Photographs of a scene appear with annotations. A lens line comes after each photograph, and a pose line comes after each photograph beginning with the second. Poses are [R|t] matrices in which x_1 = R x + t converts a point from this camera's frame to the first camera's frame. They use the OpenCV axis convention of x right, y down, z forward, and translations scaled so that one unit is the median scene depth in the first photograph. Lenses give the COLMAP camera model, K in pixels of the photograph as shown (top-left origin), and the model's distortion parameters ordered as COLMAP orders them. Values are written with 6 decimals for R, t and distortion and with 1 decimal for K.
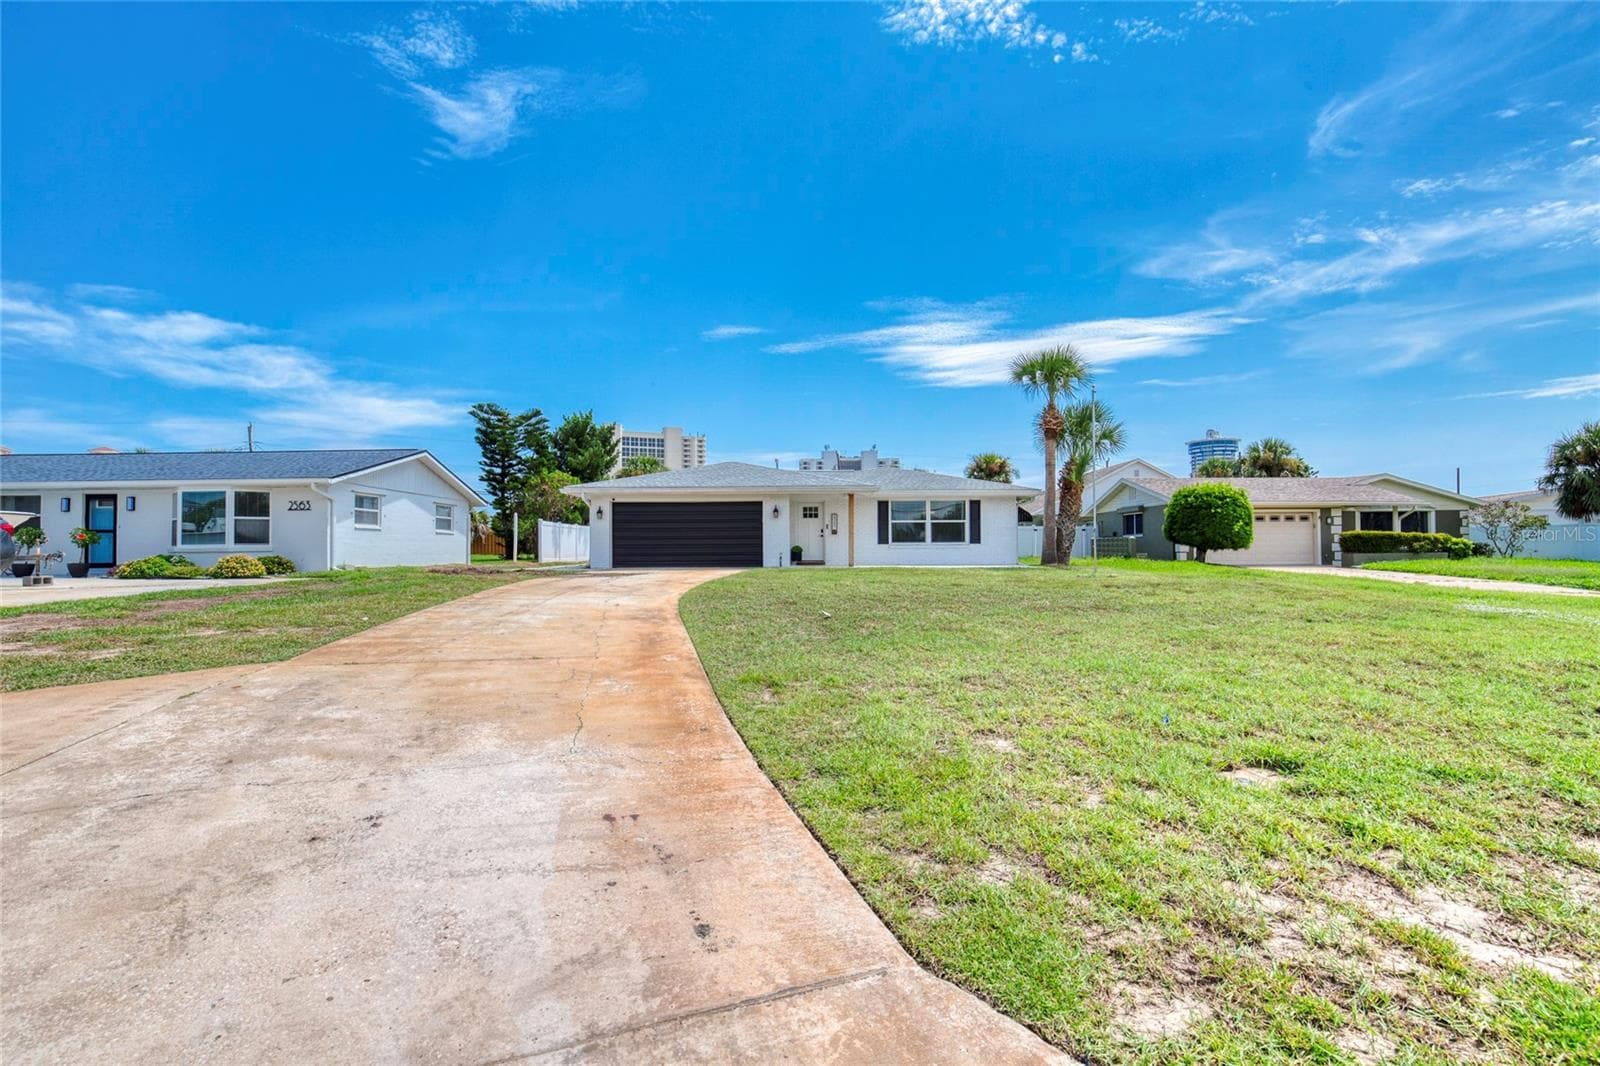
lens RADIAL K [[734.4, 0, 798.2], [0, 734.4, 549.8], [0, 0, 1]] dist [-0.010823, 0.000598]
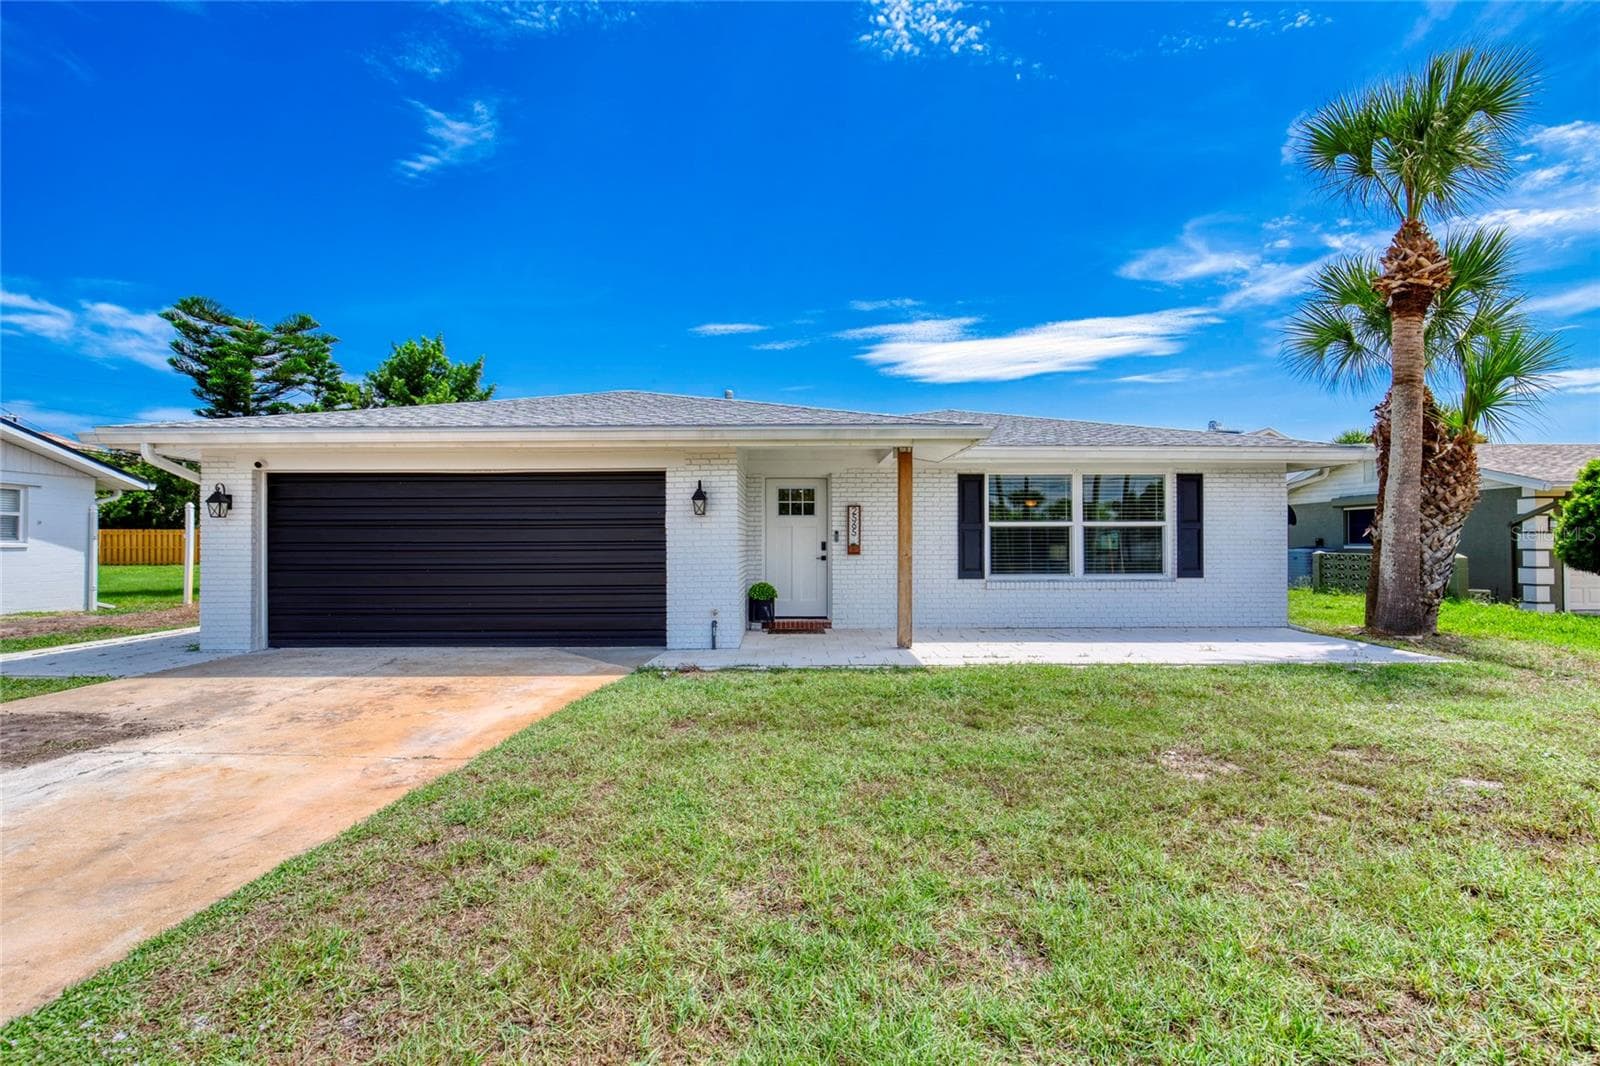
lens RADIAL K [[728.9, 0, 794.1], [0, 728.9, 545.4], [0, 0, 1]] dist [-0.018329, 0.000190]
pose [[0.999967, 0.002005, 0.007864, 0.012432], [-0.002036, 0.999990, 0.004018, -0.027721], [-0.007856, -0.004034, 0.999961, 0.586216]]
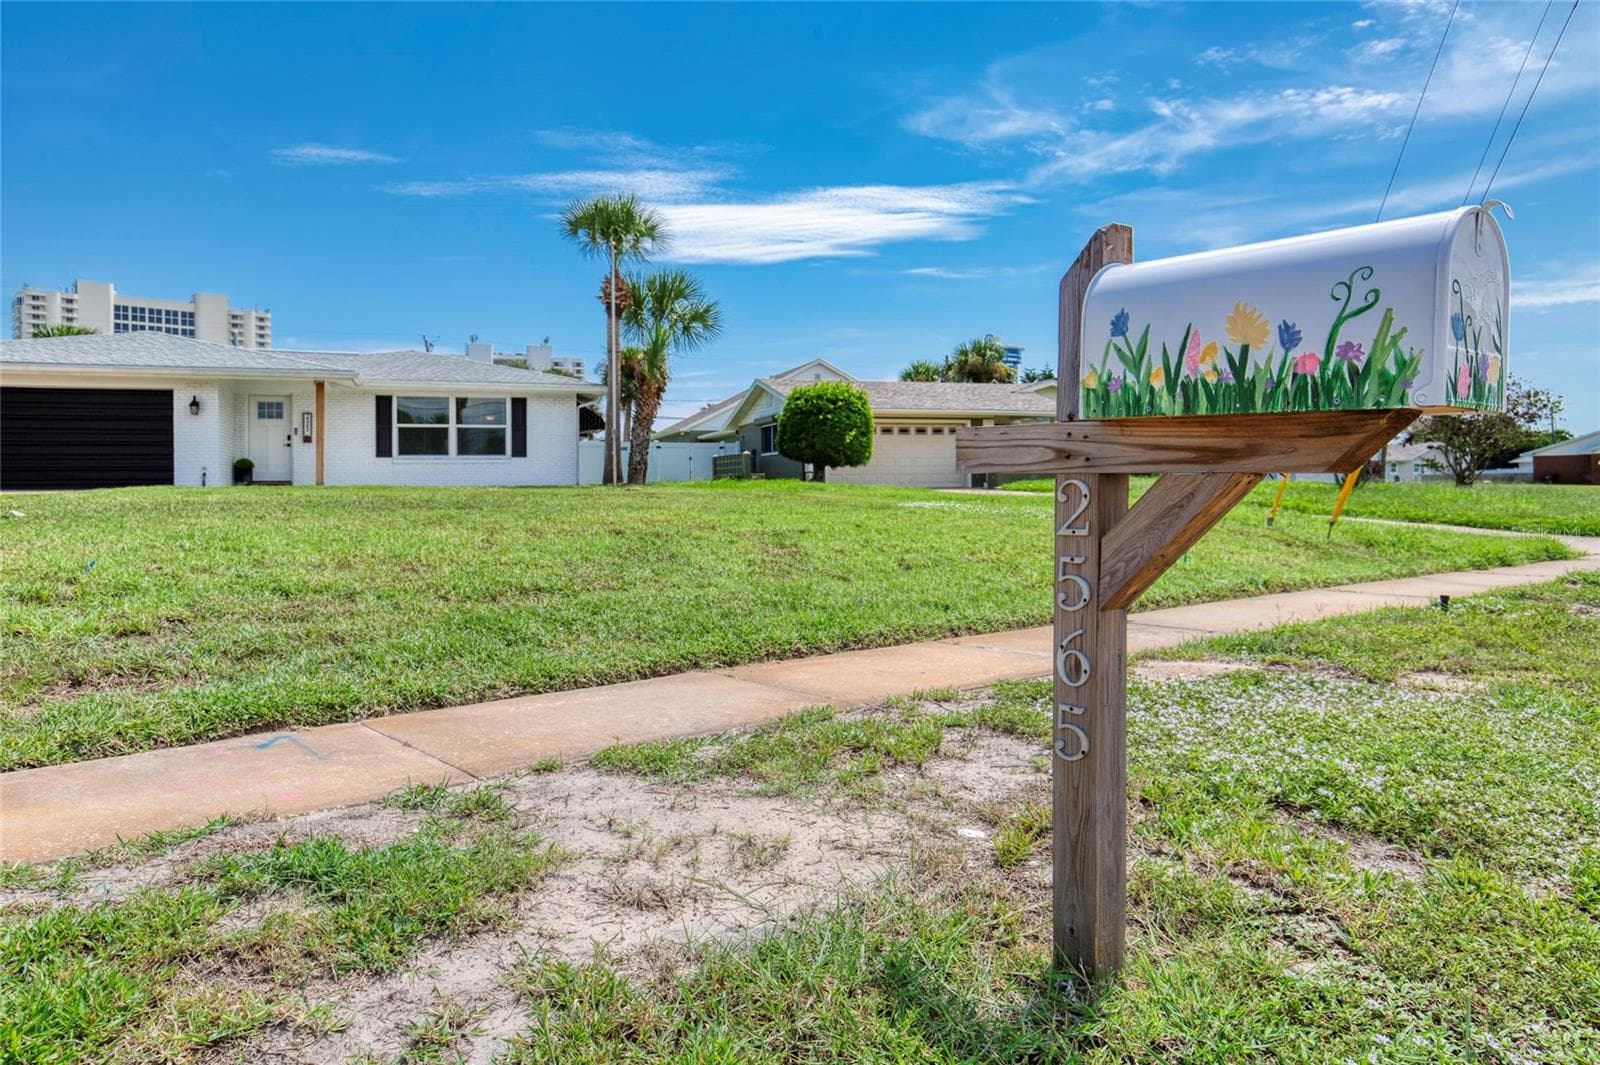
lens RADIAL K [[1044.6, 0, 770.0], [0, 1044.6, 467.6], [0, 0, 1]] dist [0.039661, 0.002983]
pose [[0.952686, 0.001539, 0.303954, 0.161331], [0.004939, 0.999777, -0.020544, 0.024646], [-0.303917, 0.021073, 0.952465, -0.068099]]
